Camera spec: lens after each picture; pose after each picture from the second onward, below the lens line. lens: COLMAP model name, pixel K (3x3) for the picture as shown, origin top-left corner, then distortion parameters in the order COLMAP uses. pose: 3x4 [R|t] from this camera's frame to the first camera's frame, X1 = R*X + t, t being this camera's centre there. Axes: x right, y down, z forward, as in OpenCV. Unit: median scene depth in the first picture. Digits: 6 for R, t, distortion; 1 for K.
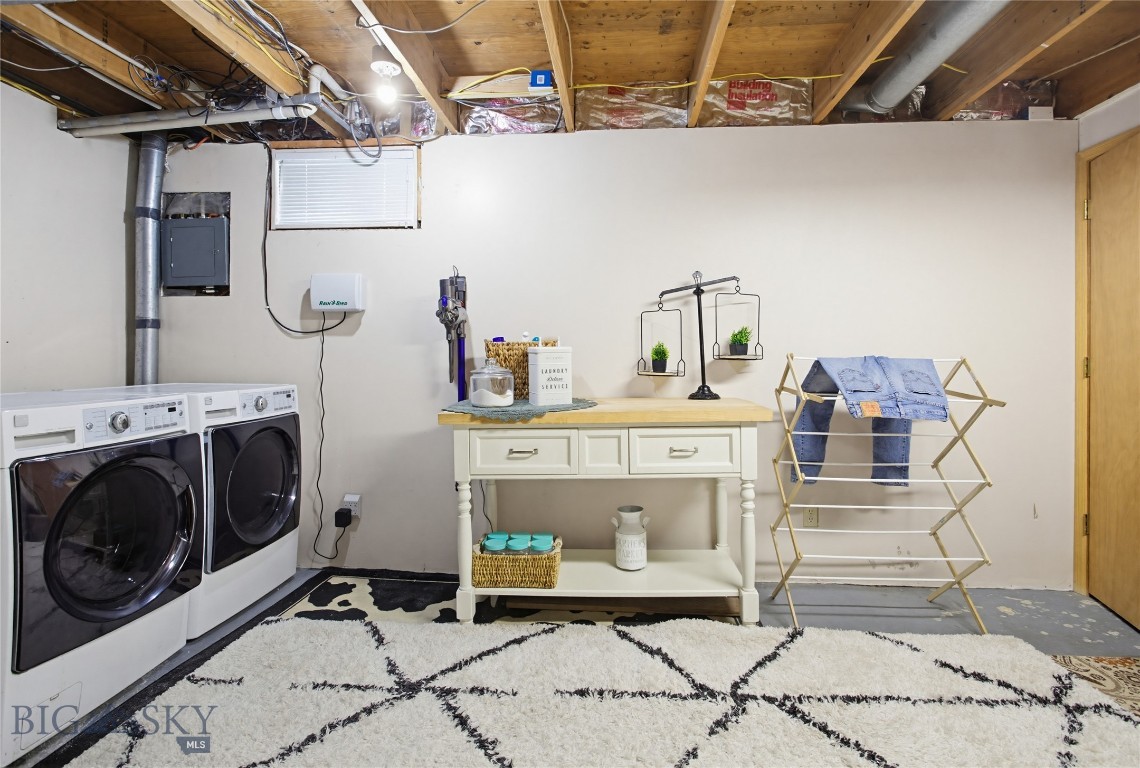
lens RADIAL K [[557.2, 0, 583.4], [0, 557.2, 356.3], [0, 0, 1]] dist [-0.009646, 0.003059]
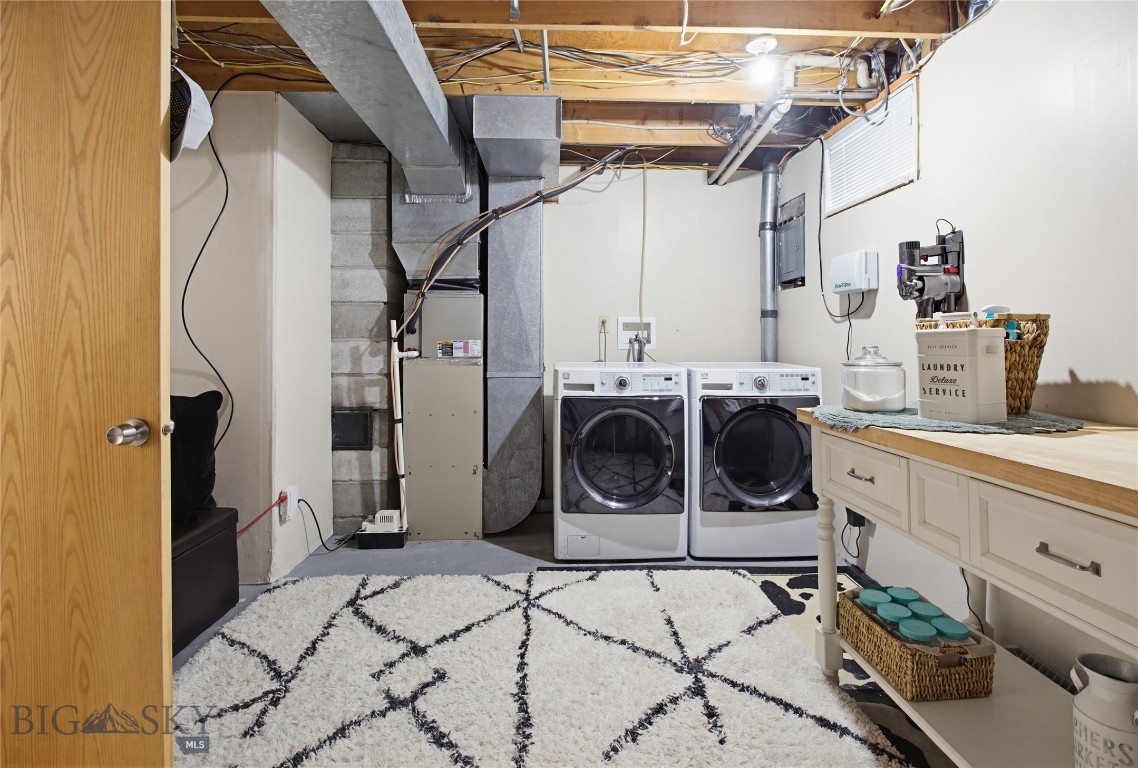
lens RADIAL K [[556.2, 0, 559.5], [0, 556.2, 335.2], [0, 0, 1]] dist [-0.009646, 0.003059]
pose [[0.106984, -0.003243, -0.994255, 0.536369], [-0.002725, 0.999990, -0.003555, -0.006810], [0.994257, 0.003089, 0.106974, 0.512880]]
